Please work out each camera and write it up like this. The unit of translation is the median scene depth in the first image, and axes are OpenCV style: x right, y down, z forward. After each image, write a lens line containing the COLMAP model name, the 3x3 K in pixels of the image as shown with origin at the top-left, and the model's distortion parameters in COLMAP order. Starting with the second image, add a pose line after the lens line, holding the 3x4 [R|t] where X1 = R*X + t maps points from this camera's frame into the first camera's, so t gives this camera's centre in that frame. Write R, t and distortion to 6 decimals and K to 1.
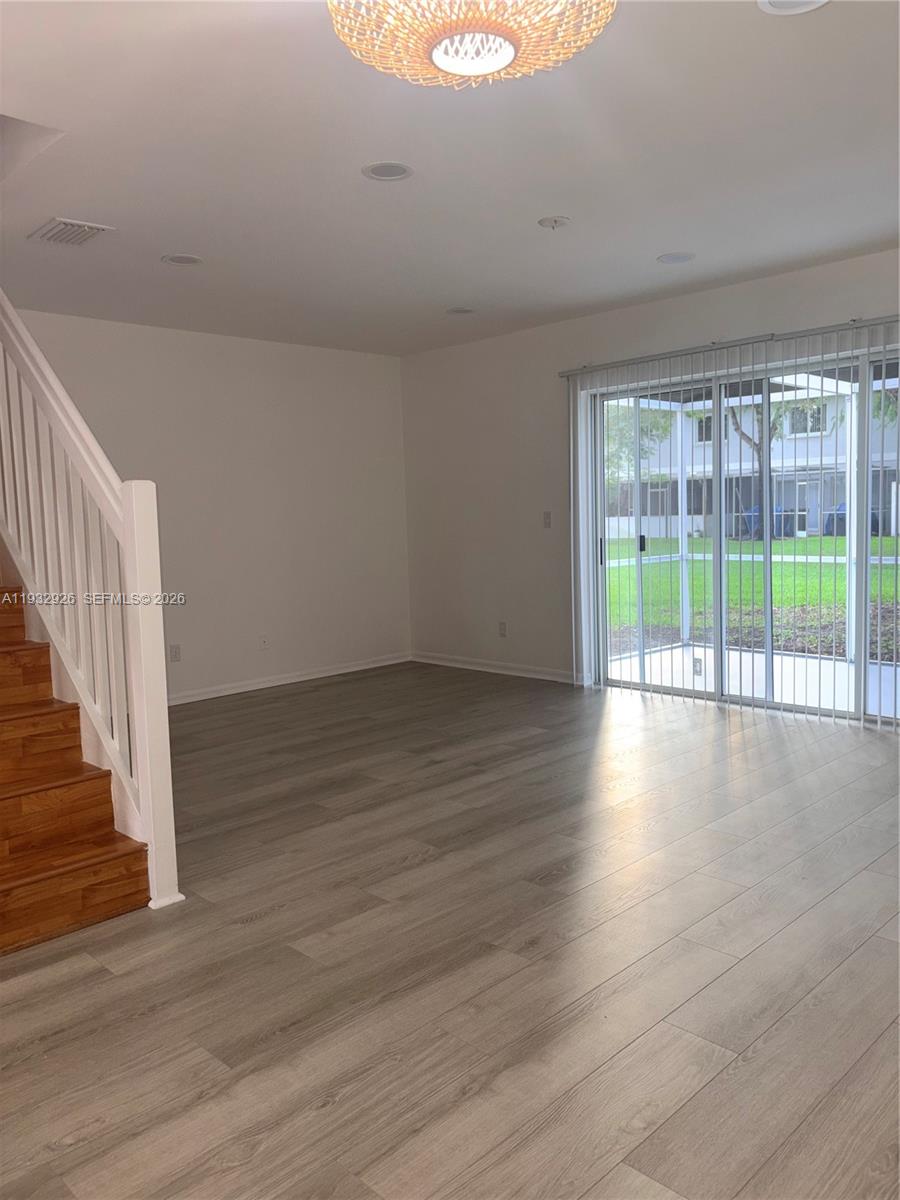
lens RADIAL K [[894.4, 0, 450.7], [0, 894.4, 596.3], [0, 0, 1]] dist [-0.016361, -0.009981]
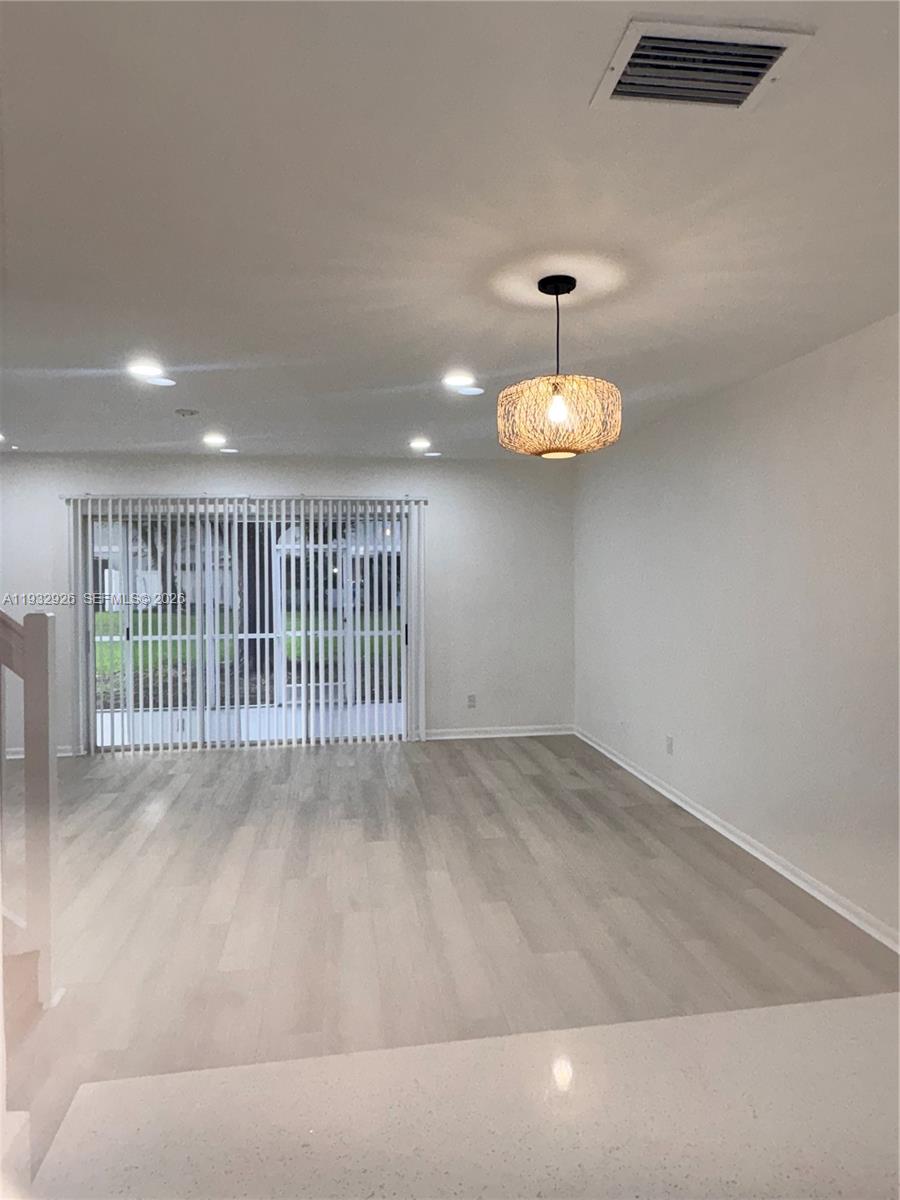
lens RADIAL K [[733.9, 0, 456.7], [0, 733.9, 588.9], [0, 0, 1]] dist [-0.017326, 0.000197]
pose [[0.575155, 0.007649, 0.818009, -0.506171], [0.065894, 0.996274, -0.055647, -0.045824], [-0.815386, 0.085908, 0.572508, 0.045861]]
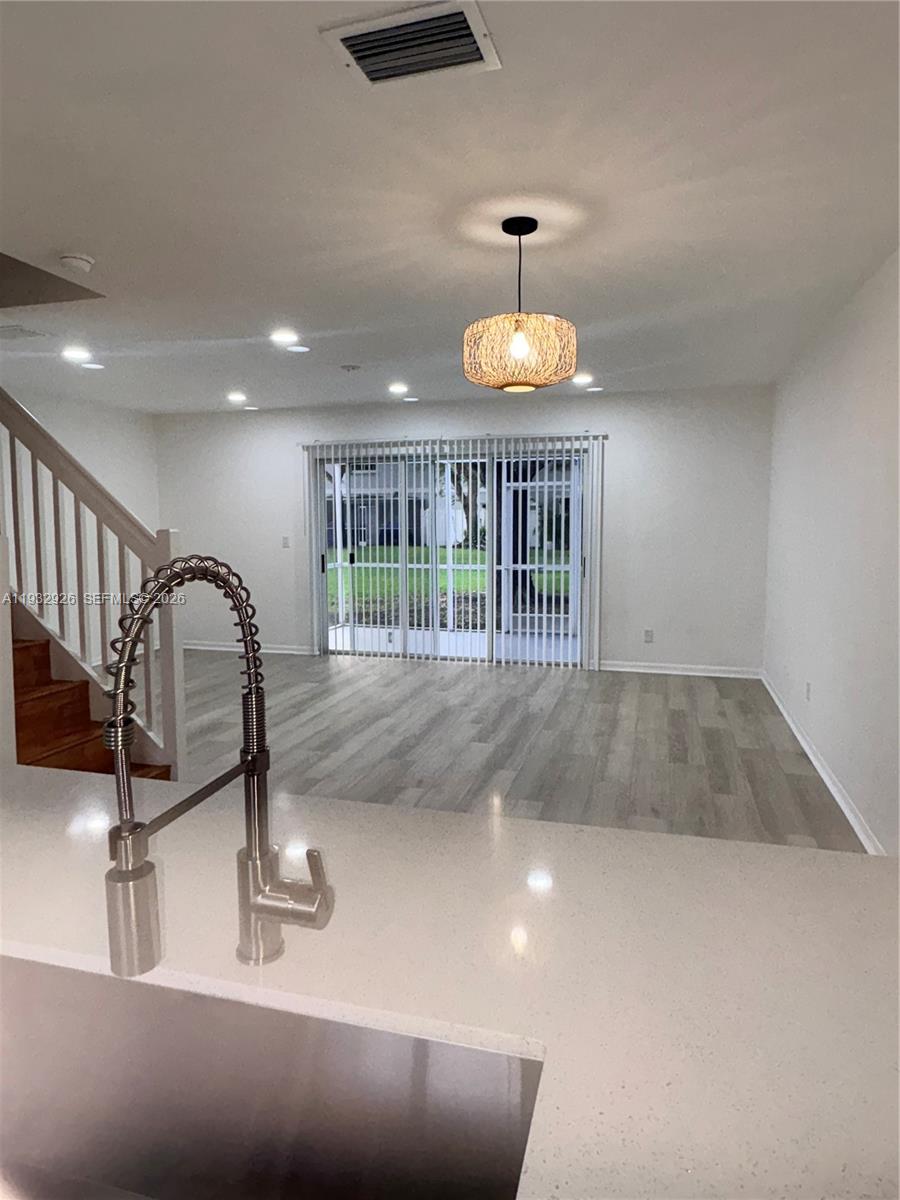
lens RADIAL K [[733.9, 0, 450.5], [0, 733.9, 599.8], [0, 0, 1]] dist [-0.017326, 0.000197]
pose [[0.868486, -0.029187, 0.494854, -0.354834], [0.022400, 0.999556, 0.019642, -0.012289], [-0.495208, -0.005974, 0.868754, -0.210661]]
